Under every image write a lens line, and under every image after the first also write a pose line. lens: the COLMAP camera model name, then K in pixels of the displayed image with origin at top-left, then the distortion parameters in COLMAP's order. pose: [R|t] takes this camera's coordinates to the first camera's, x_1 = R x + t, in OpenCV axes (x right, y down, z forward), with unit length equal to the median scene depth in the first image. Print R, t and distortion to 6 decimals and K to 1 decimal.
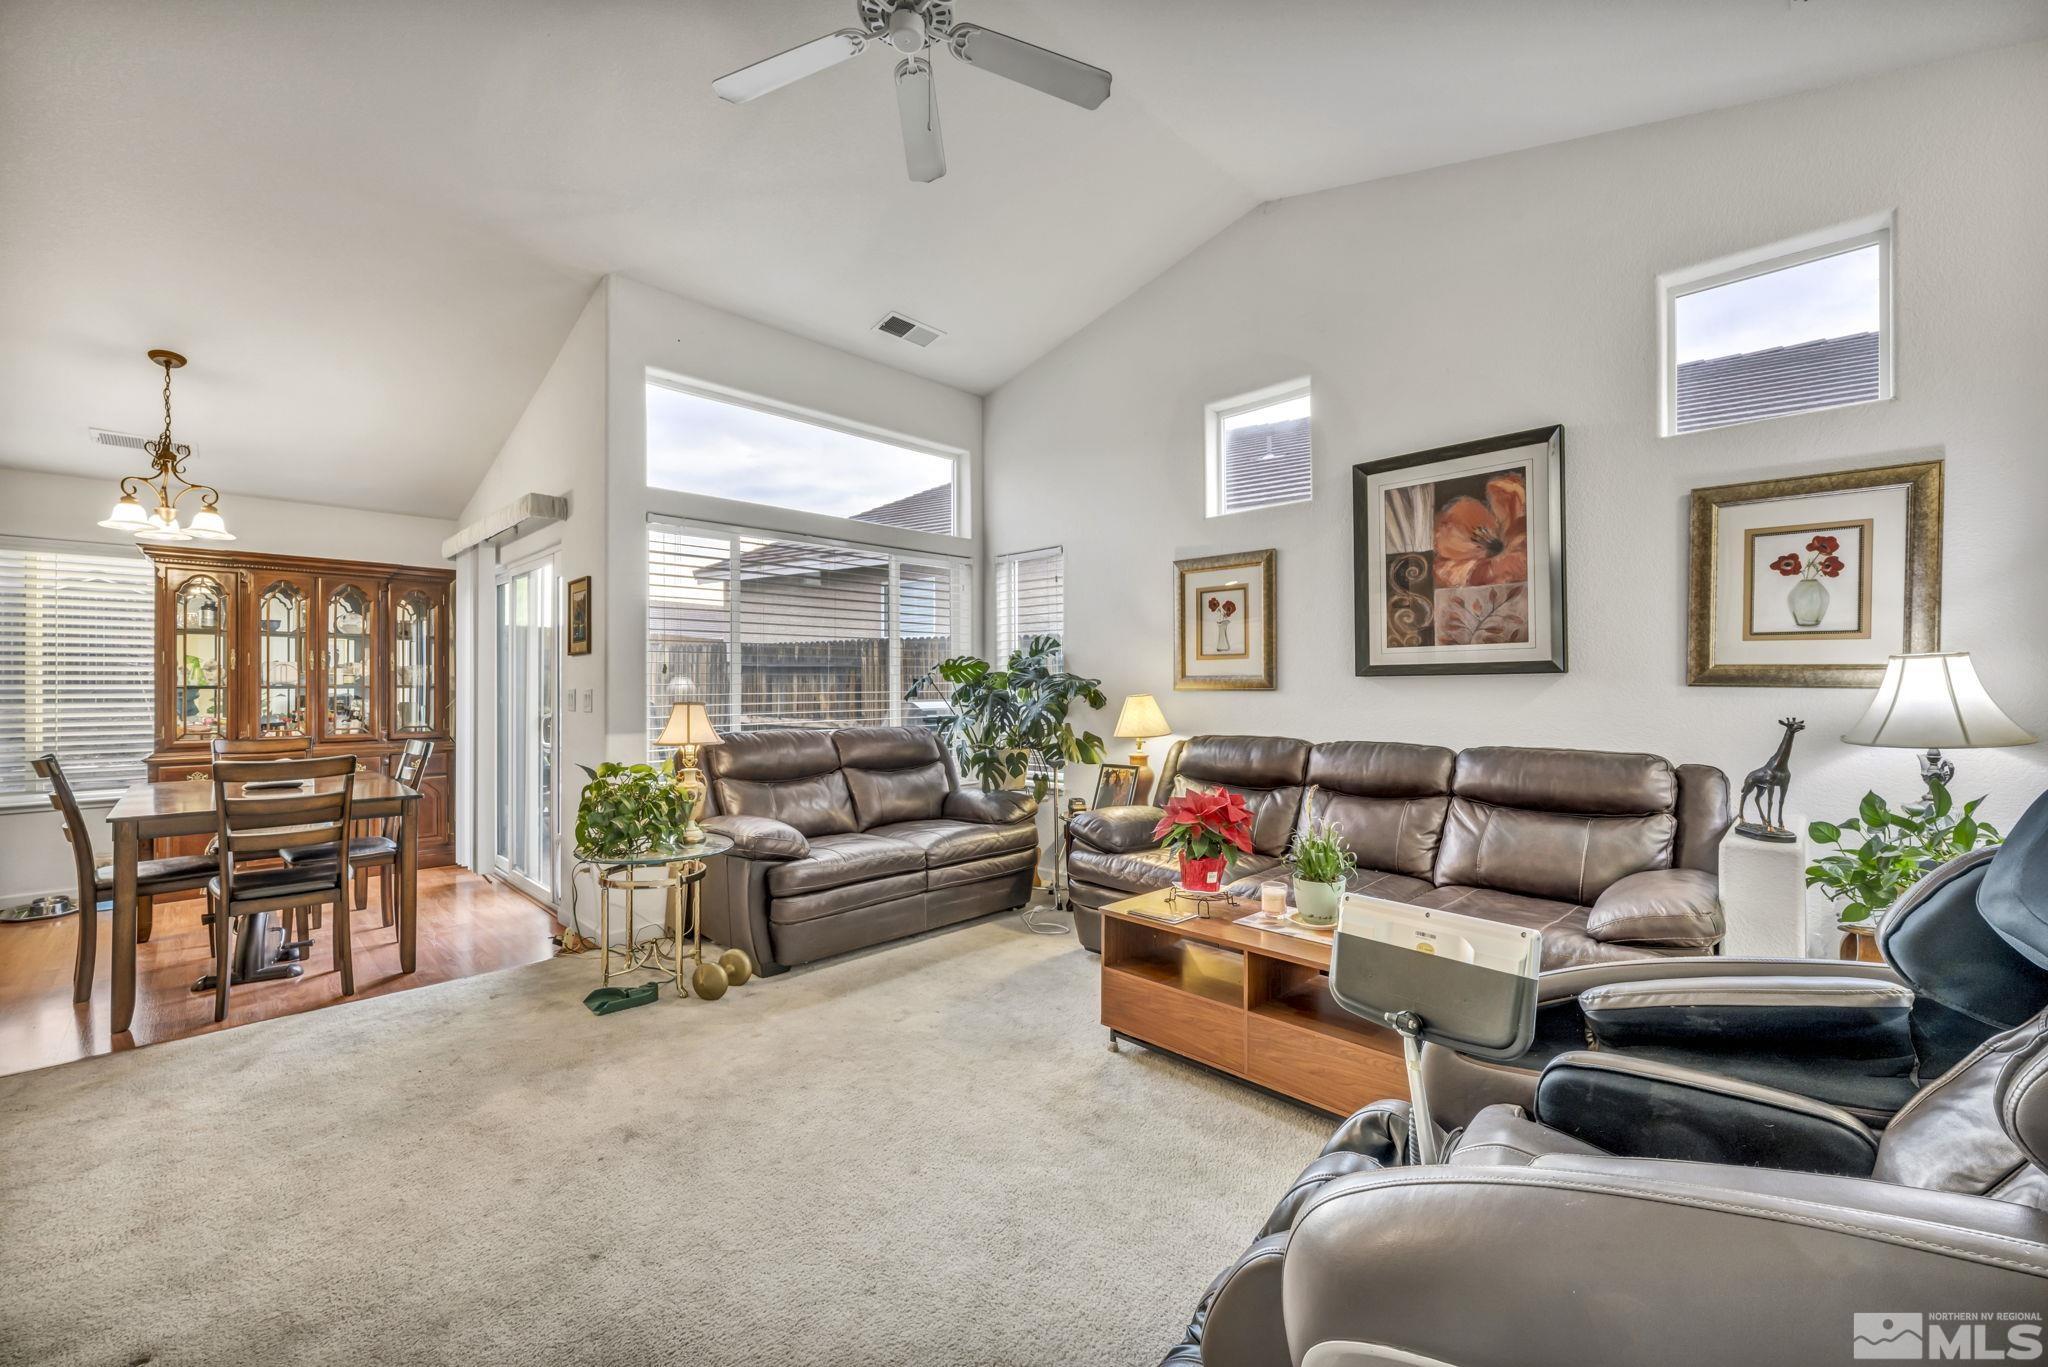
lens RADIAL K [[834.7, 0, 1010.7], [0, 834.7, 683.3], [0, 0, 1]] dist [-0.000979, 0.000409]
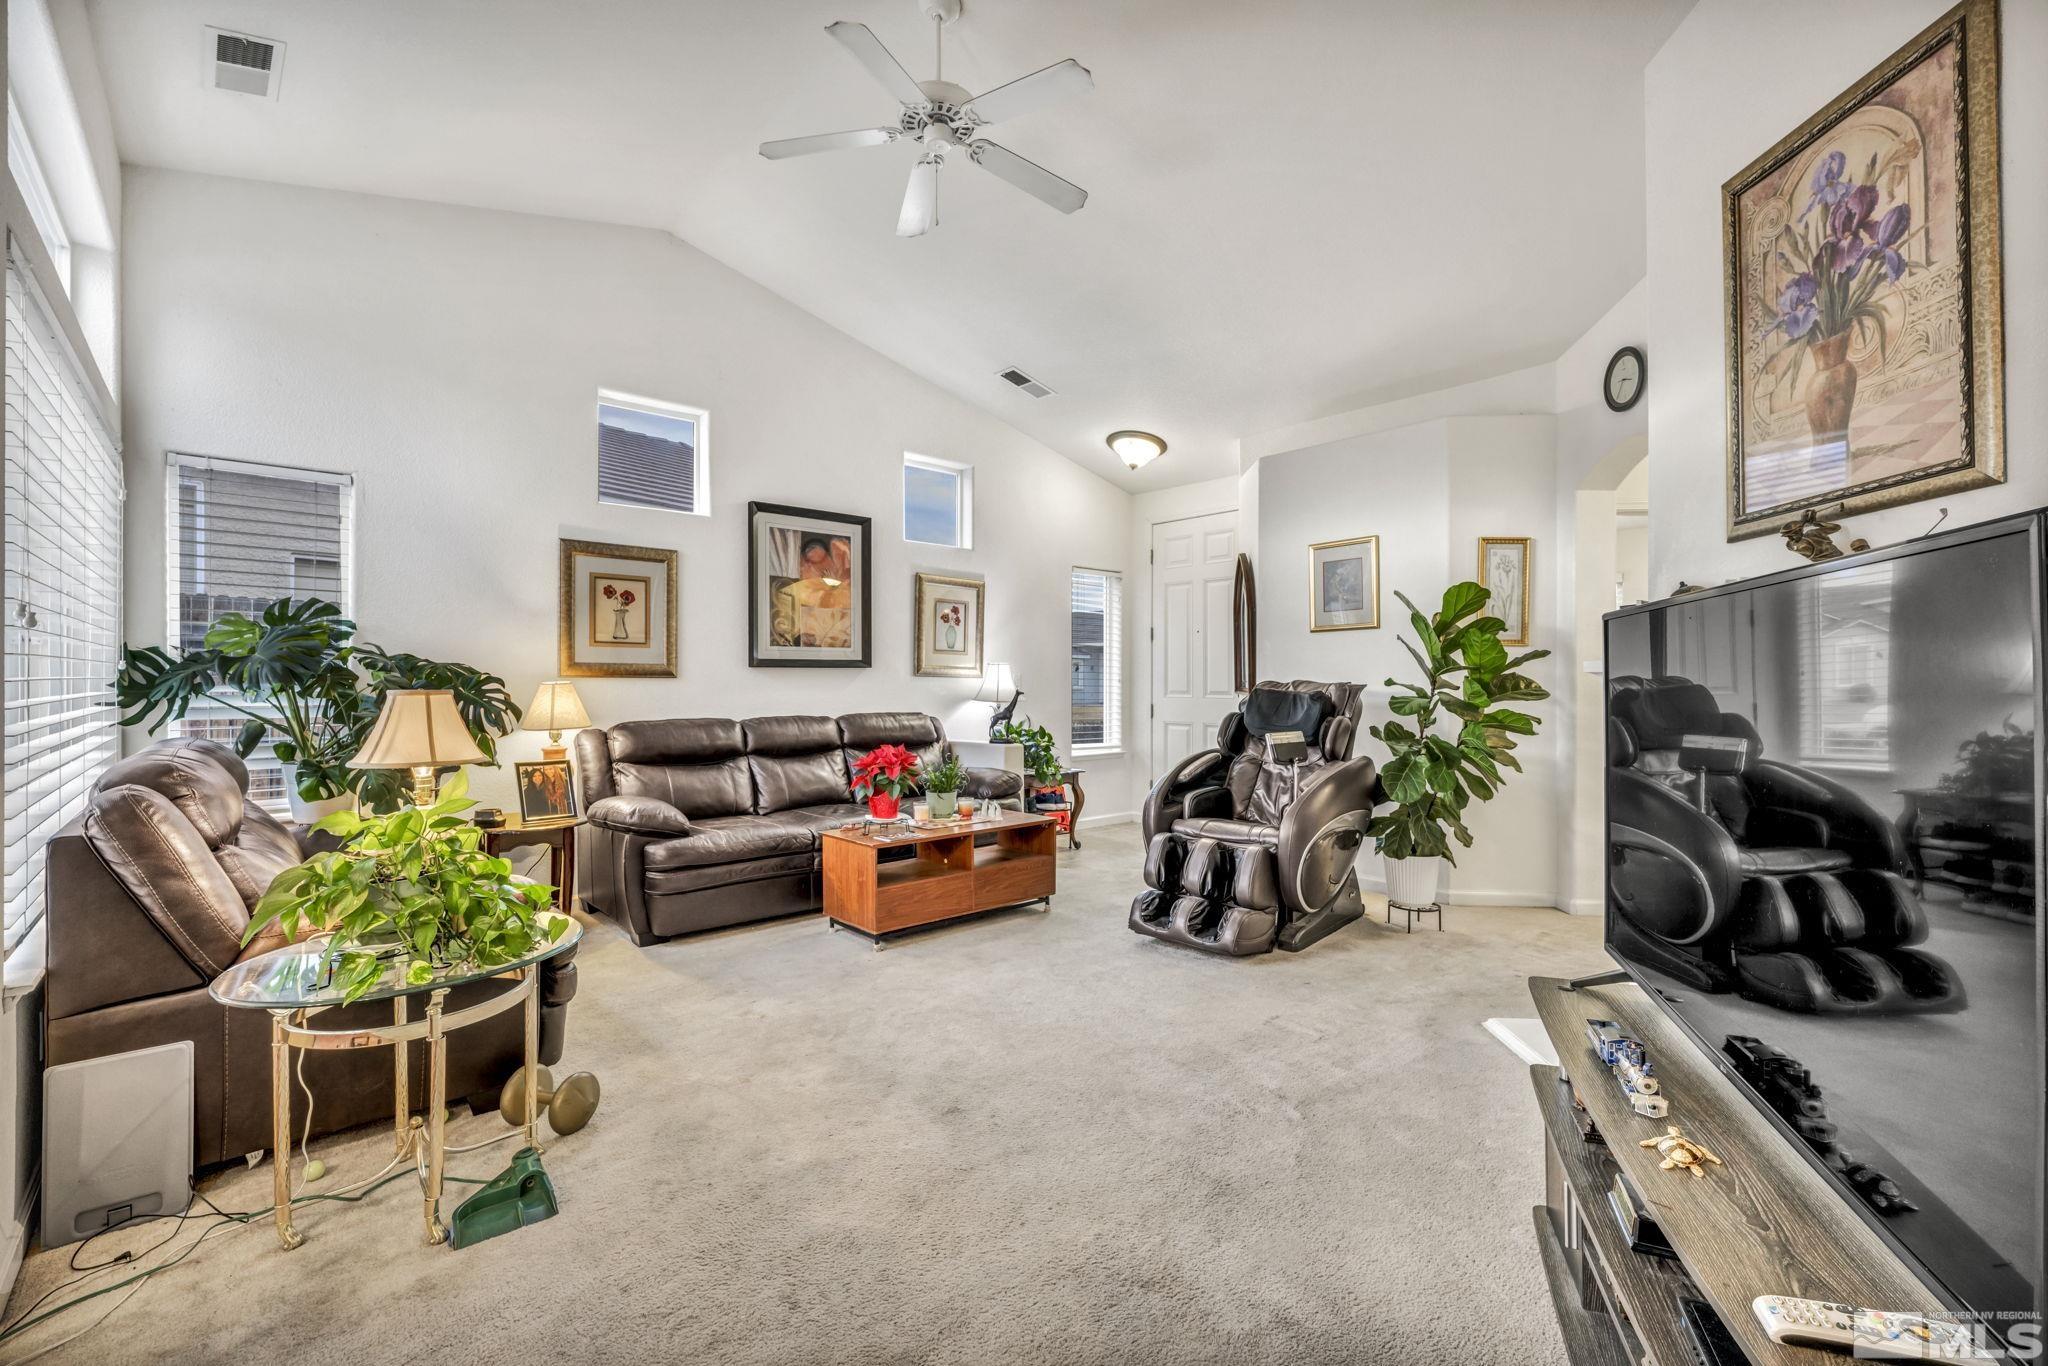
lens RADIAL K [[880.0, 0, 1038.7], [0, 880.0, 679.2], [0, 0, 1]] dist [-0.001145, -0.000058]
pose [[0.023459, 0.007866, 0.999694, -1.024695], [-0.004317, 0.999961, -0.007766, 0.021098], [-0.999715, -0.004134, 0.023492, 0.593417]]
